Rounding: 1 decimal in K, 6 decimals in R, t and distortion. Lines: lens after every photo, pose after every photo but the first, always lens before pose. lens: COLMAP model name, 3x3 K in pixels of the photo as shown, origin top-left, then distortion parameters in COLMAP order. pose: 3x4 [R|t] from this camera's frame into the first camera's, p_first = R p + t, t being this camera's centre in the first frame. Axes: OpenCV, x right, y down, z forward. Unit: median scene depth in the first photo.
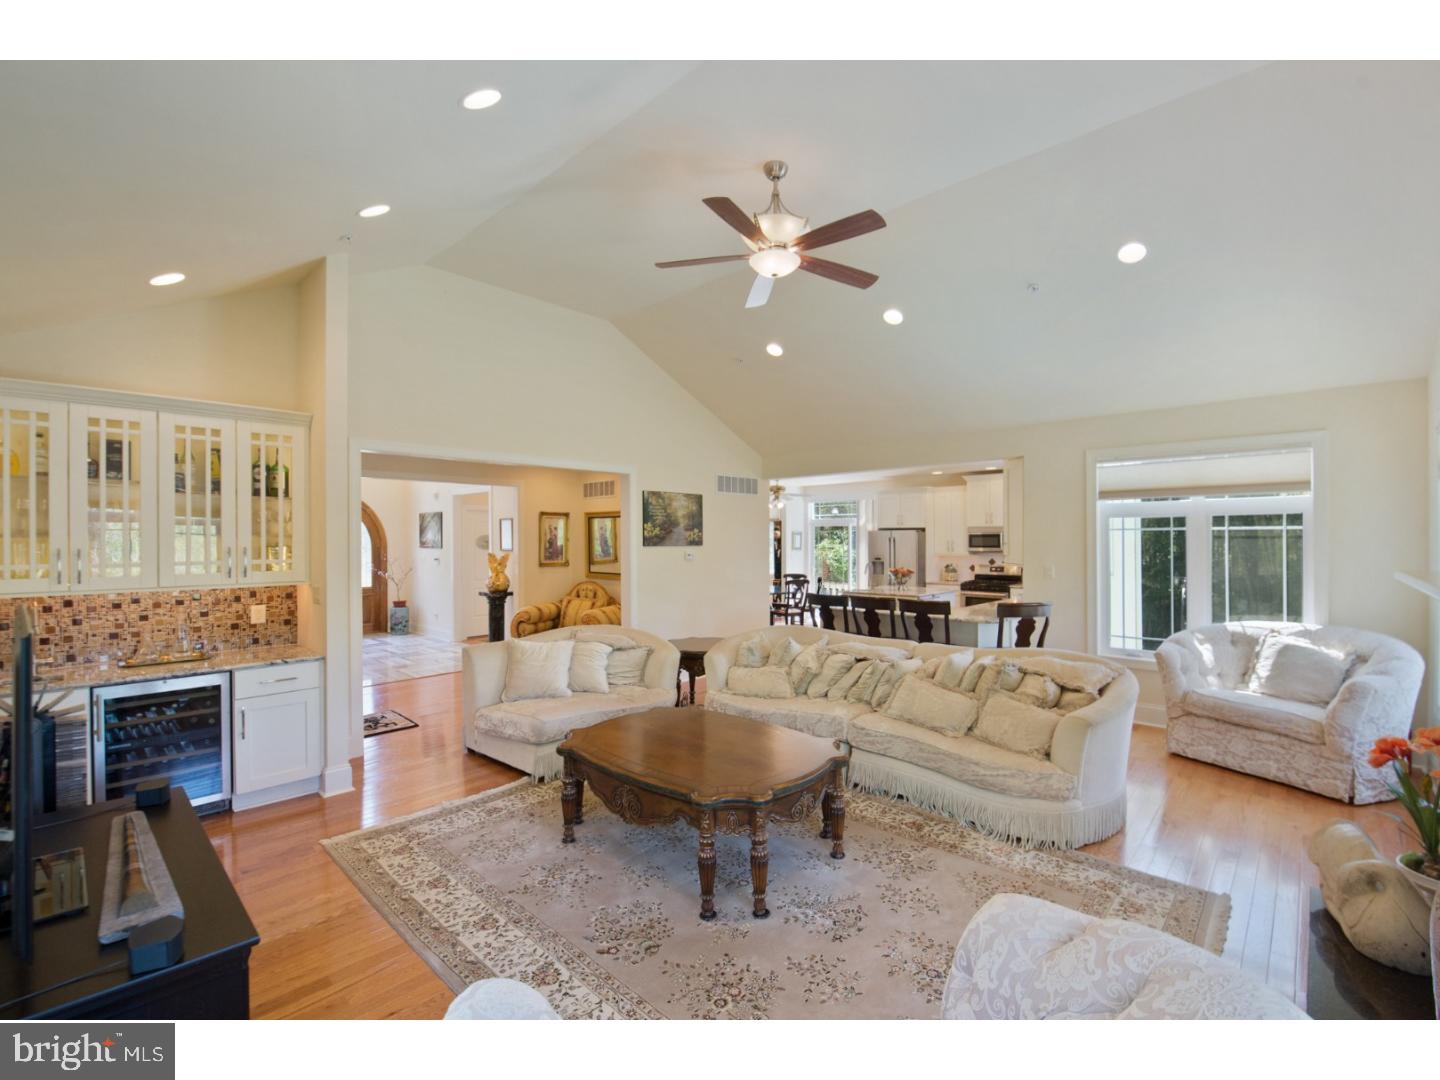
lens RADIAL K [[625.6, 0, 726.4], [0, 625.6, 542.1], [0, 0, 1]] dist [-0.000241, -0.000199]
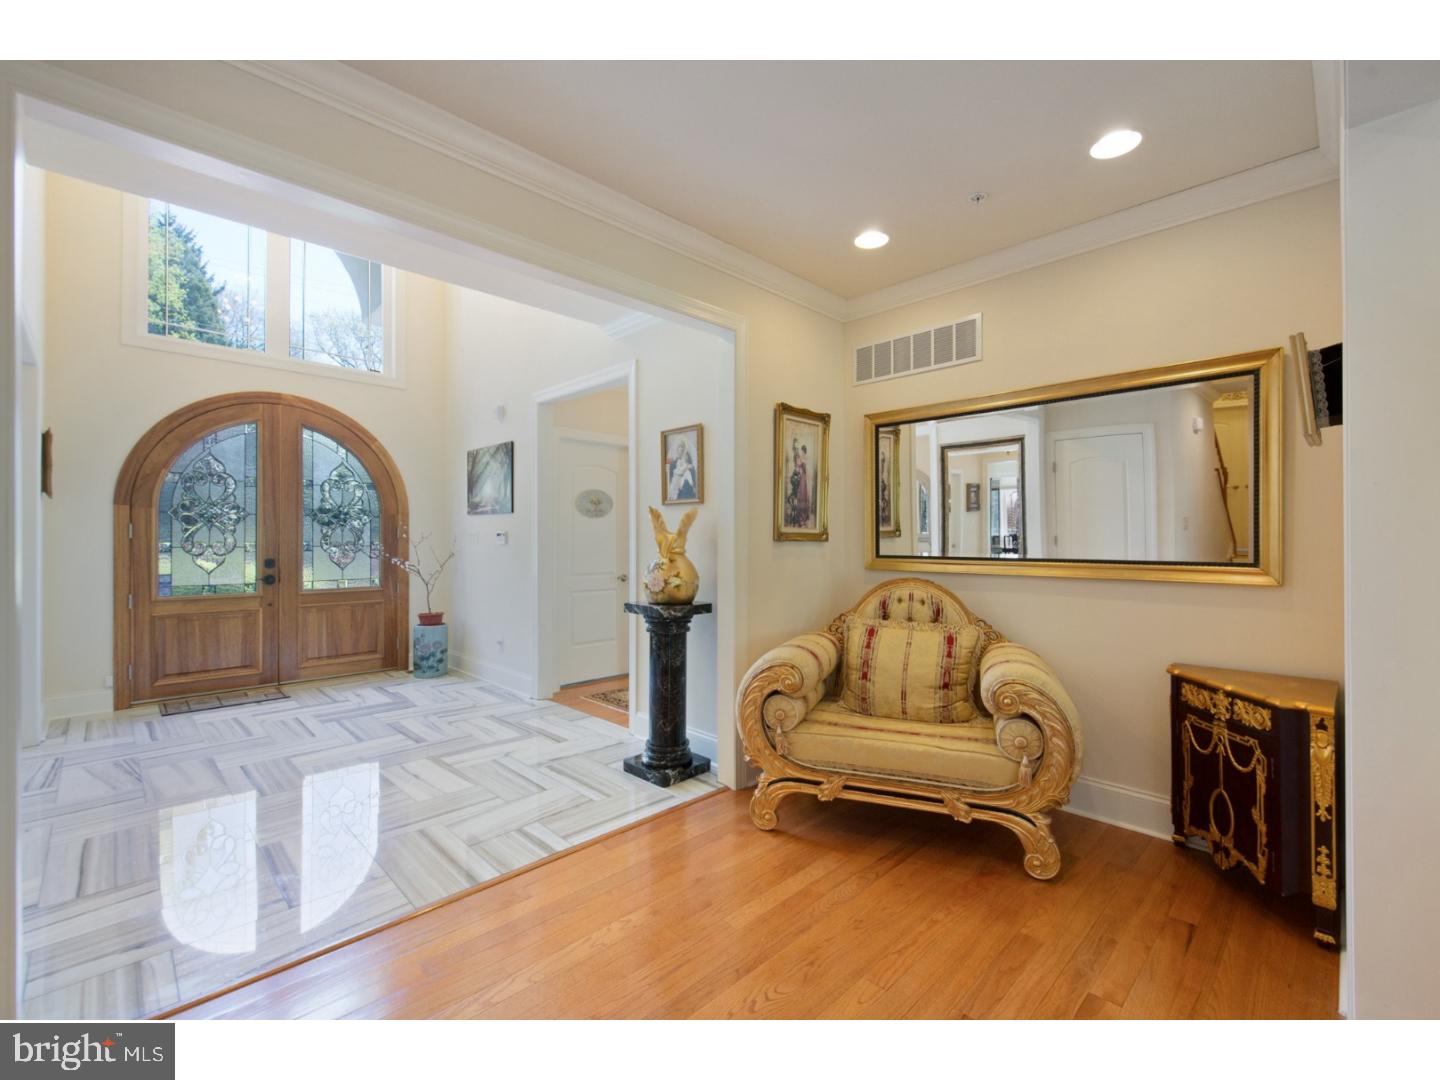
lens RADIAL K [[625.6, 0, 721.8], [0, 625.6, 536.1], [0, 0, 1]] dist [-0.000241, -0.000199]
pose [[0.999130, 0.000731, -0.041695, -0.306529], [-0.000965, 0.999984, -0.005602, 0.037306], [0.041690, 0.005638, 0.999115, 0.579053]]
